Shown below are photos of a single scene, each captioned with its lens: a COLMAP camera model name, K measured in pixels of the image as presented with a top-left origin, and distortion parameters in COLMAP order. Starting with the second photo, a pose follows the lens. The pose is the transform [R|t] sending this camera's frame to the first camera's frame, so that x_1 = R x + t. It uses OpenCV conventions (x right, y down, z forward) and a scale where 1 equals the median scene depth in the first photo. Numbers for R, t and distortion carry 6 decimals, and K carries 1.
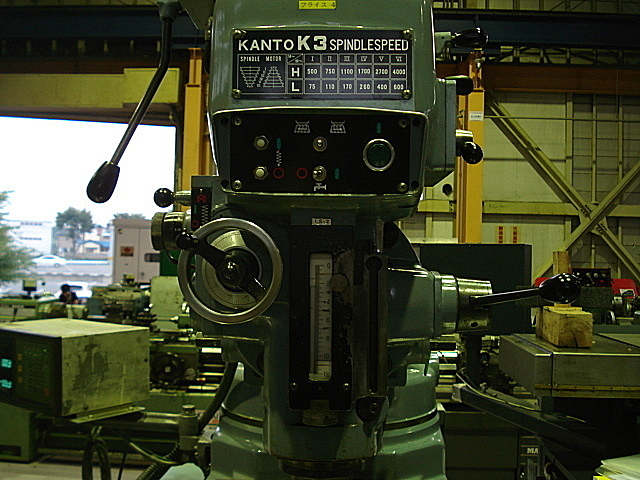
lens RADIAL K [[731.6, 0, 320.0], [0, 731.6, 240.0], [0, 0, 1]] dist [-0.086384, -0.034552]
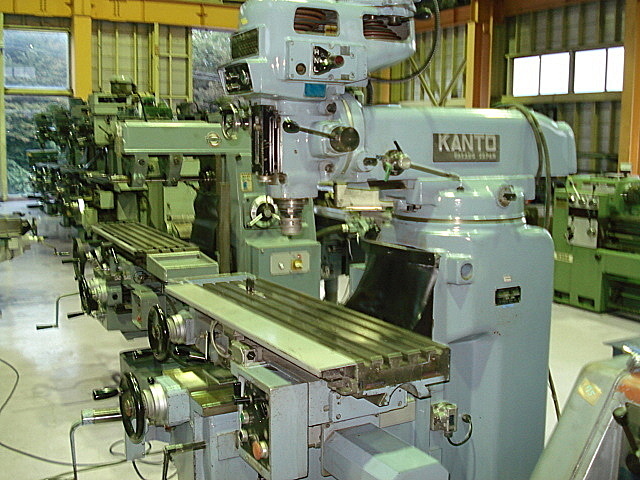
lens RADIAL K [[731.6, 0, 320.0], [0, 731.6, 240.0], [0, 0, 1]] dist [-0.086384, -0.034552]
pose [[0.524262, 0.095930, -0.846136, 1.348623], [0.022937, 0.991683, 0.126643, 0.075474], [0.851248, -0.085802, 0.517701, -0.123436]]
